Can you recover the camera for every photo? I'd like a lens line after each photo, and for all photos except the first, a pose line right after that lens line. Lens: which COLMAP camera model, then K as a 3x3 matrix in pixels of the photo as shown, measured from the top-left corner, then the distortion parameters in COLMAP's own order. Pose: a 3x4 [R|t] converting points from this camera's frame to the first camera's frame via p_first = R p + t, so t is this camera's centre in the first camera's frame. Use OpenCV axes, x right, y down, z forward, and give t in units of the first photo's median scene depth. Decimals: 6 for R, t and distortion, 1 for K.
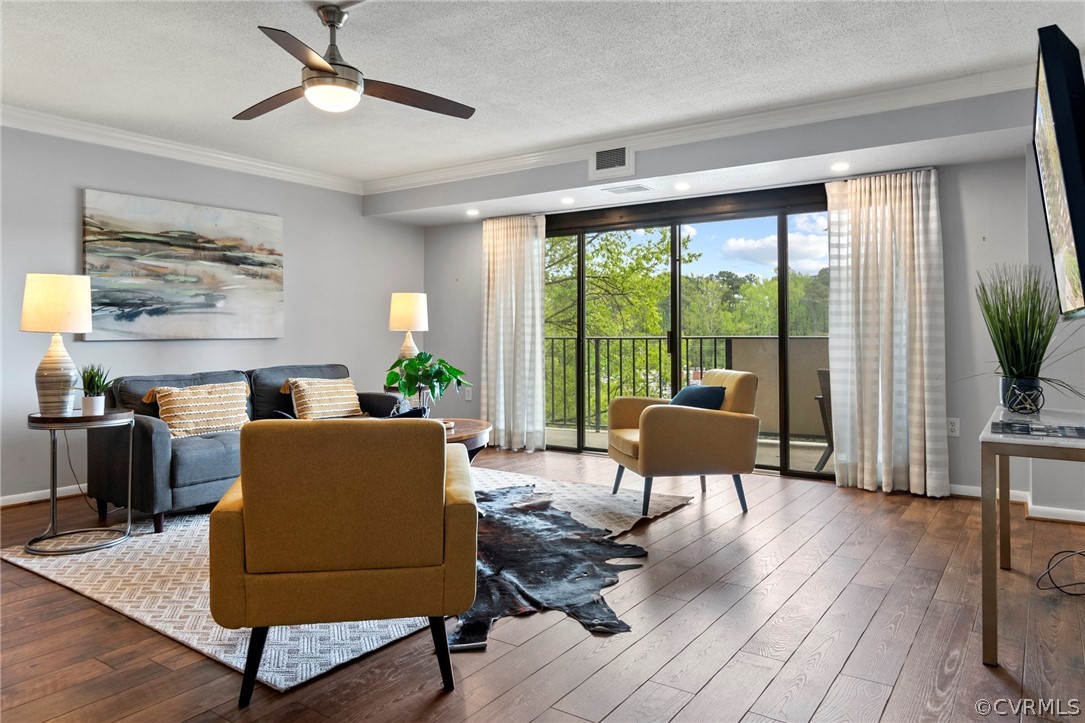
lens RADIAL K [[736.7, 0, 541.7], [0, 736.7, 332.6], [0, 0, 1]] dist [0.001262, 0.000831]
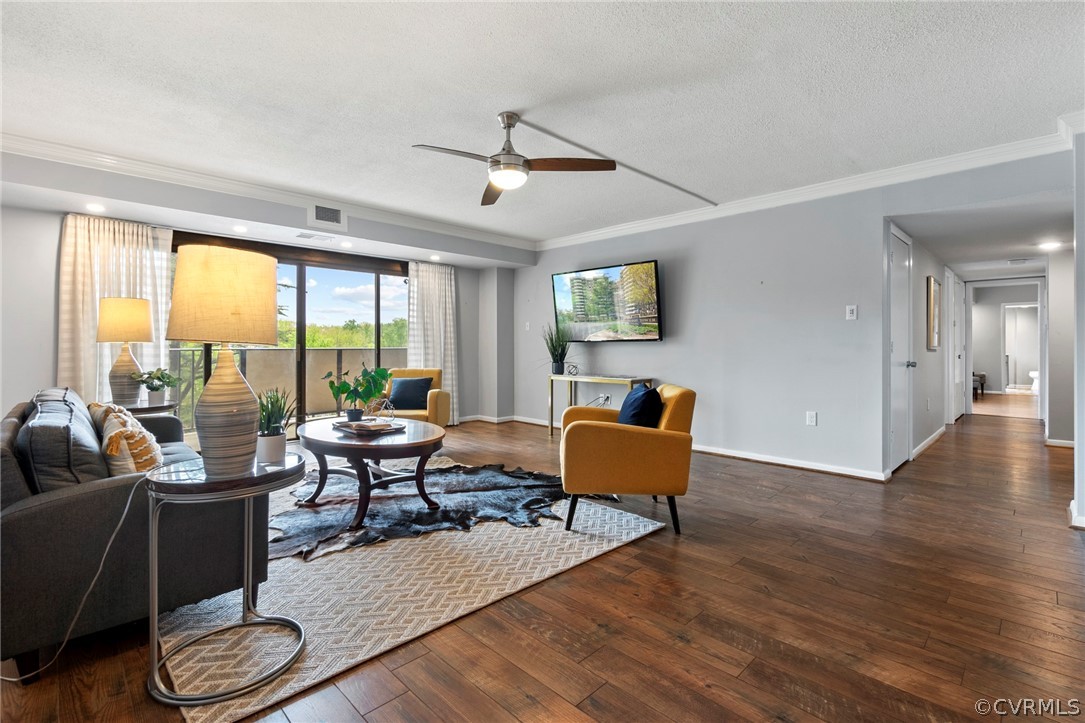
lens RADIAL K [[497.5, 0, 540.1], [0, 497.5, 352.1], [0, 0, 1]] dist [0.001731, -0.000419]
pose [[0.184128, -0.008575, 0.982865, -0.728587], [-0.002965, 0.999953, 0.009280, 0.003163], [-0.982898, -0.004623, 0.184094, 0.461012]]
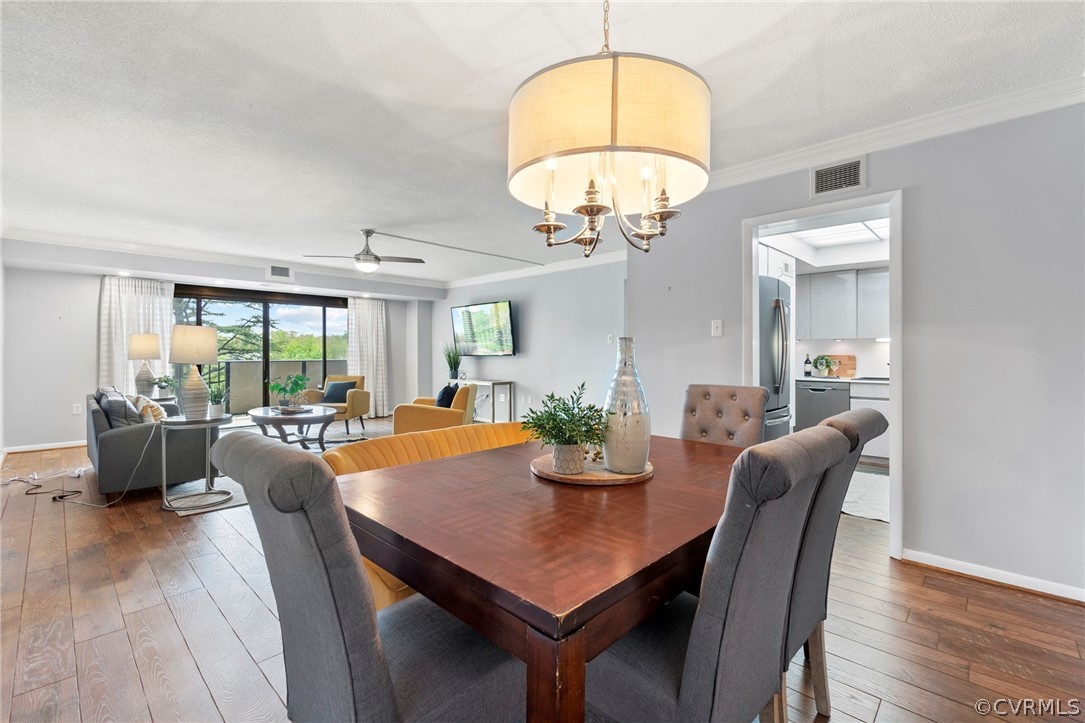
lens RADIAL K [[473.4, 0, 542.5], [0, 473.4, 361.5], [0, 0, 1]] dist [0.000091, 0.000125]
pose [[0.164079, -0.012555, 0.986367, -1.057192], [-0.001001, 0.999916, 0.012894, -0.011880], [-0.986447, -0.003103, 0.164053, 0.097323]]
